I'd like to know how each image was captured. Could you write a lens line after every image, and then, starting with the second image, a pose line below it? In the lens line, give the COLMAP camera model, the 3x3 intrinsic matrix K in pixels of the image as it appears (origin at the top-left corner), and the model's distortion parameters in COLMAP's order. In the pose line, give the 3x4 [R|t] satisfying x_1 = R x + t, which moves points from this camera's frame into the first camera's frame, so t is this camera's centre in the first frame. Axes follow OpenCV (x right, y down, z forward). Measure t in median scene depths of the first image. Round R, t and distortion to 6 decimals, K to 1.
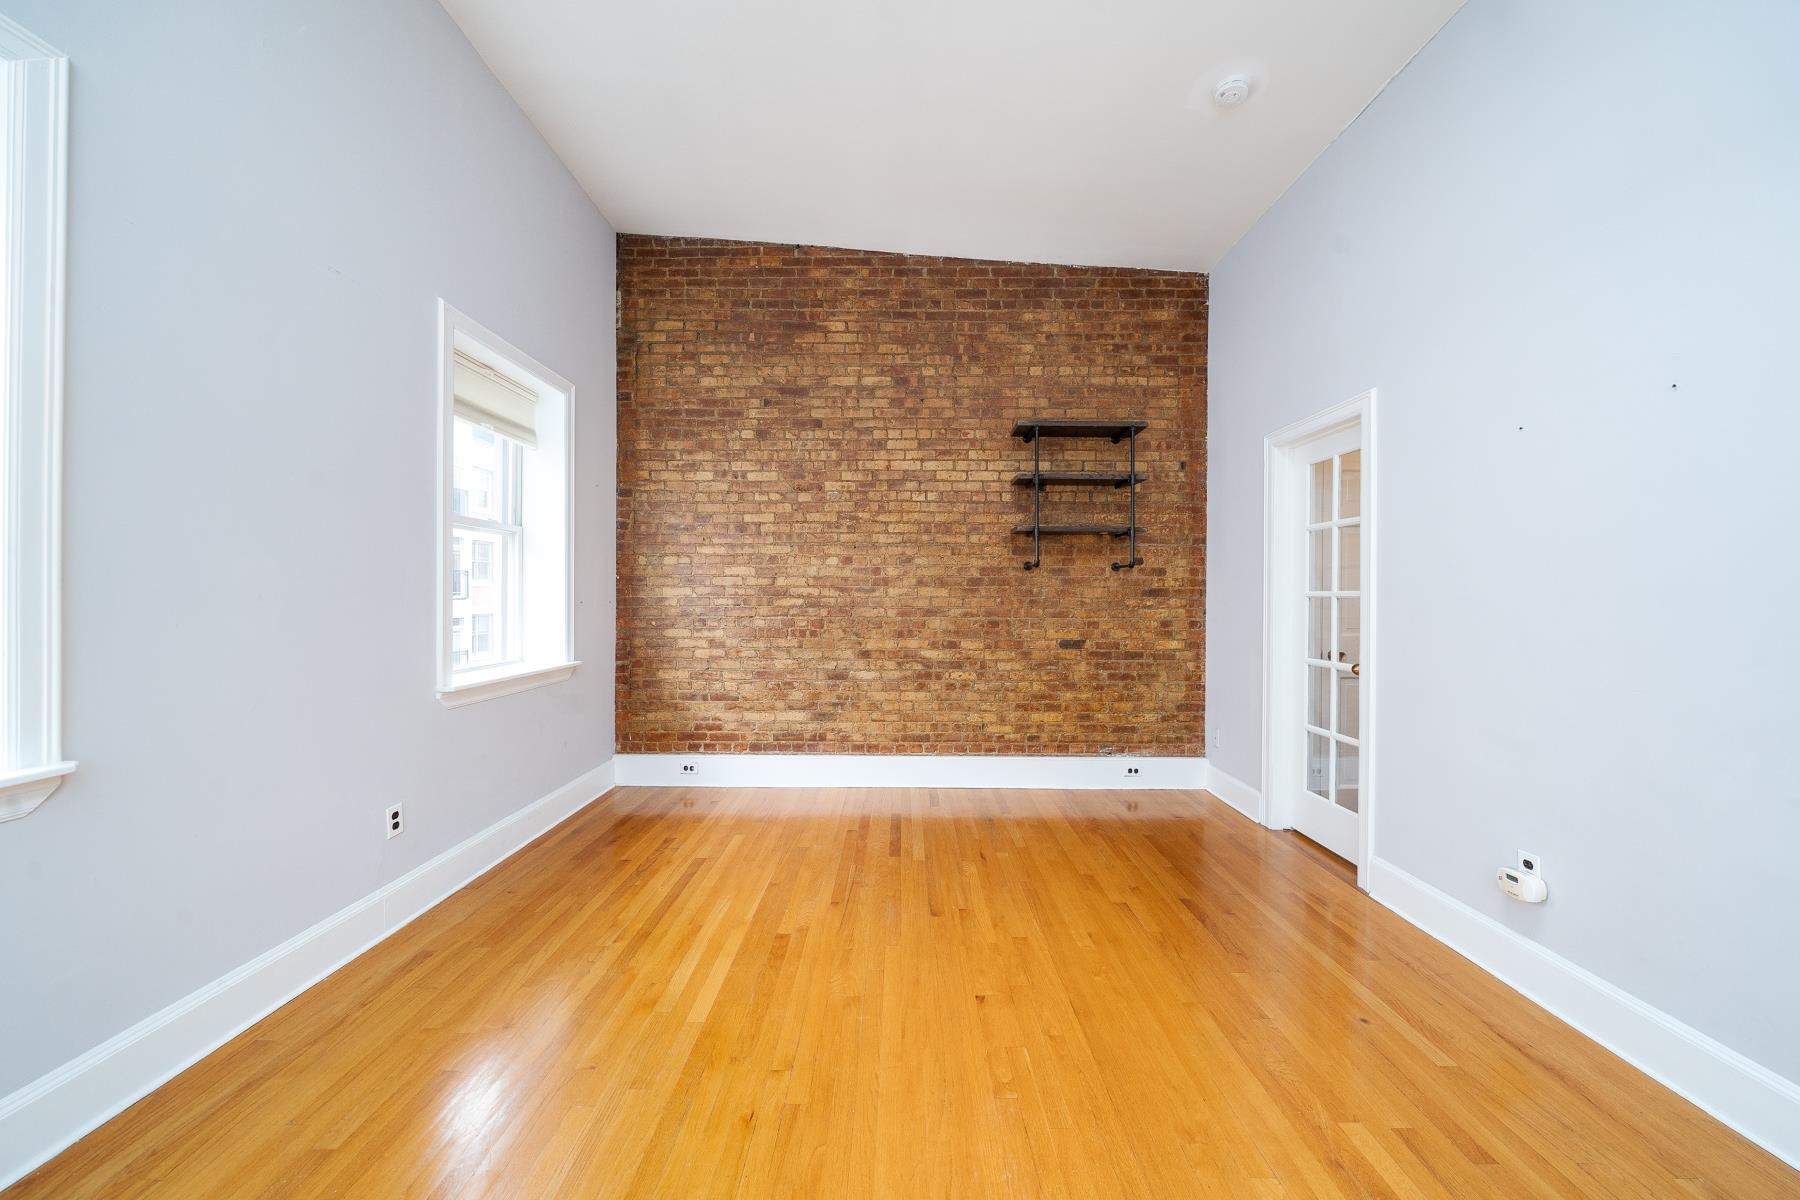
lens RADIAL K [[620.6, 0, 894.5], [0, 620.6, 601.3], [0, 0, 1]] dist [-0.006962, -0.000116]
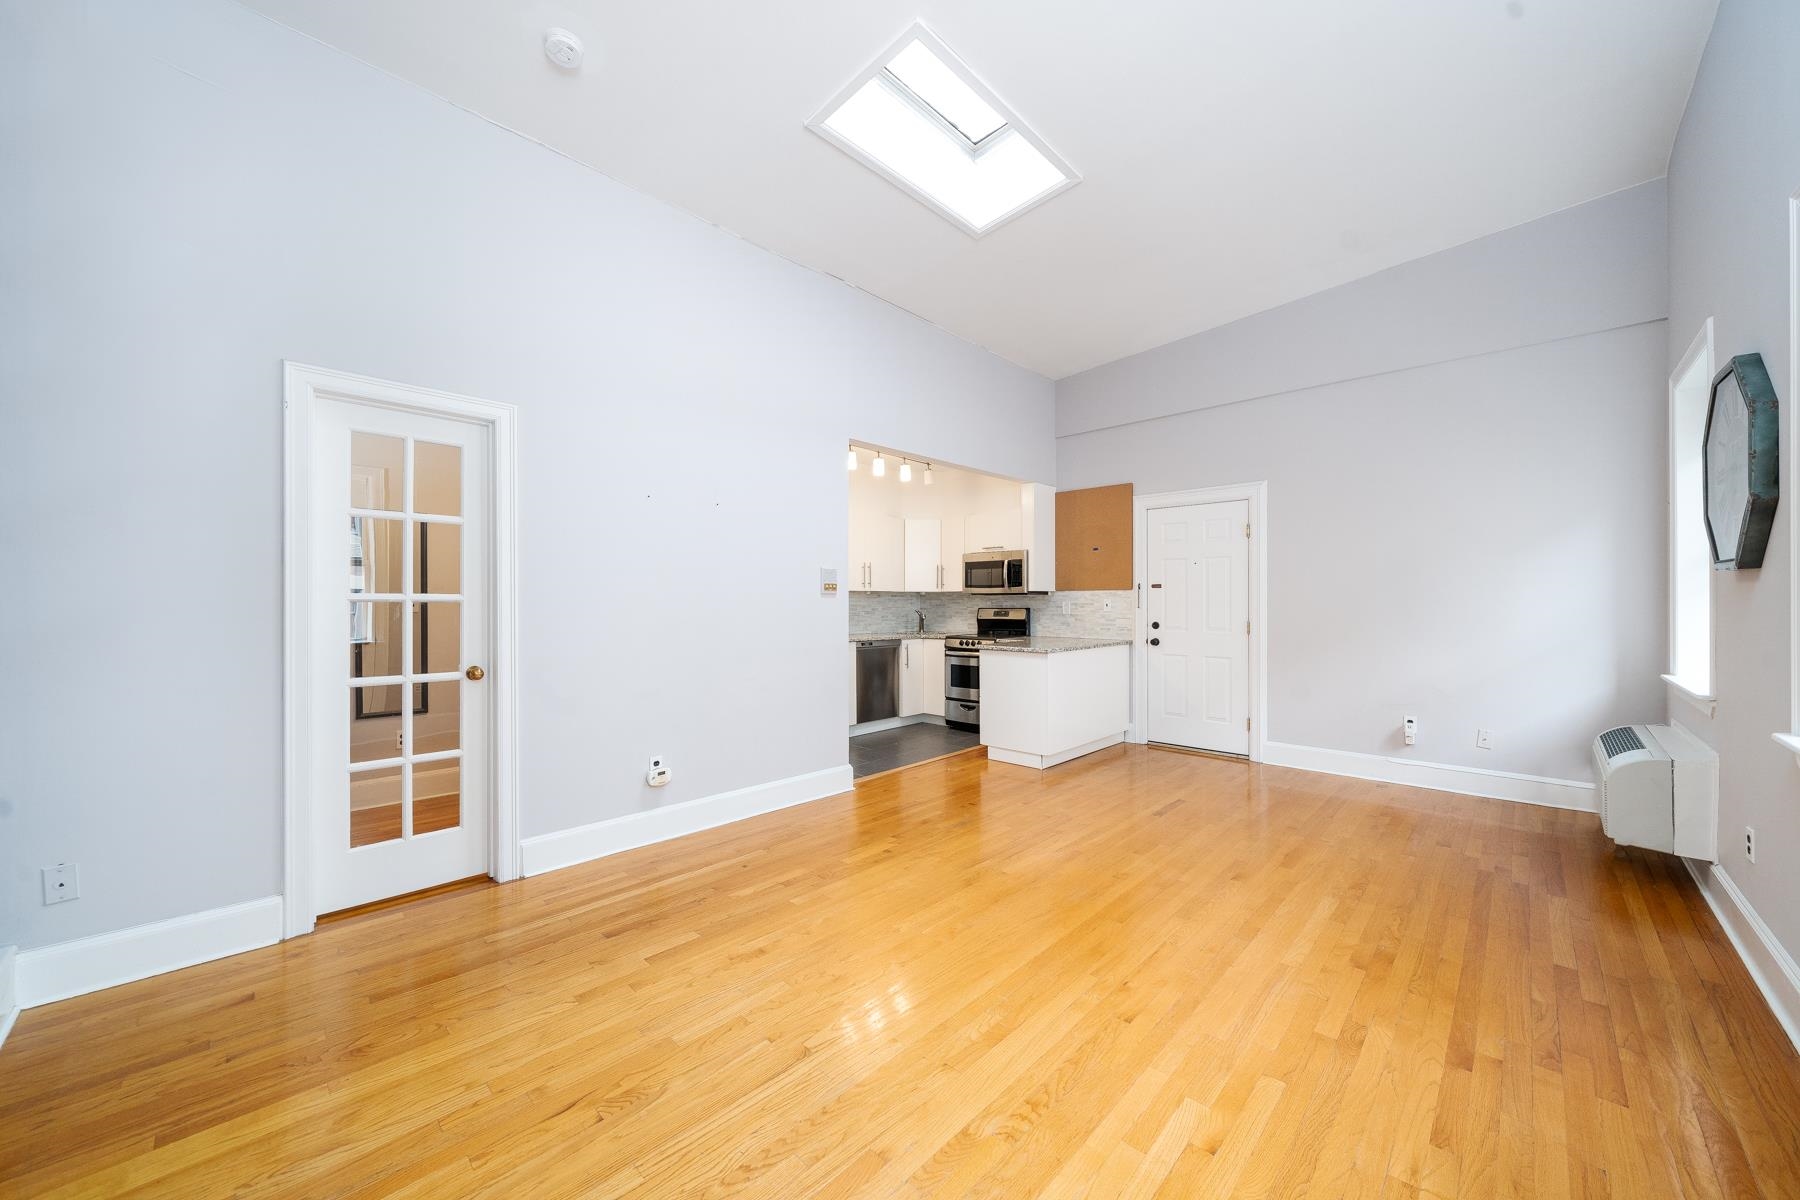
lens RADIAL K [[648.1, 0, 914.6], [0, 648.1, 603.7], [0, 0, 1]] dist [-0.003473, -0.000019]
pose [[-0.726118, -0.005767, 0.687546, -0.316102], [0.001333, 0.999951, 0.009795, -0.007151], [-0.687569, 0.008029, -0.726075, 0.863172]]
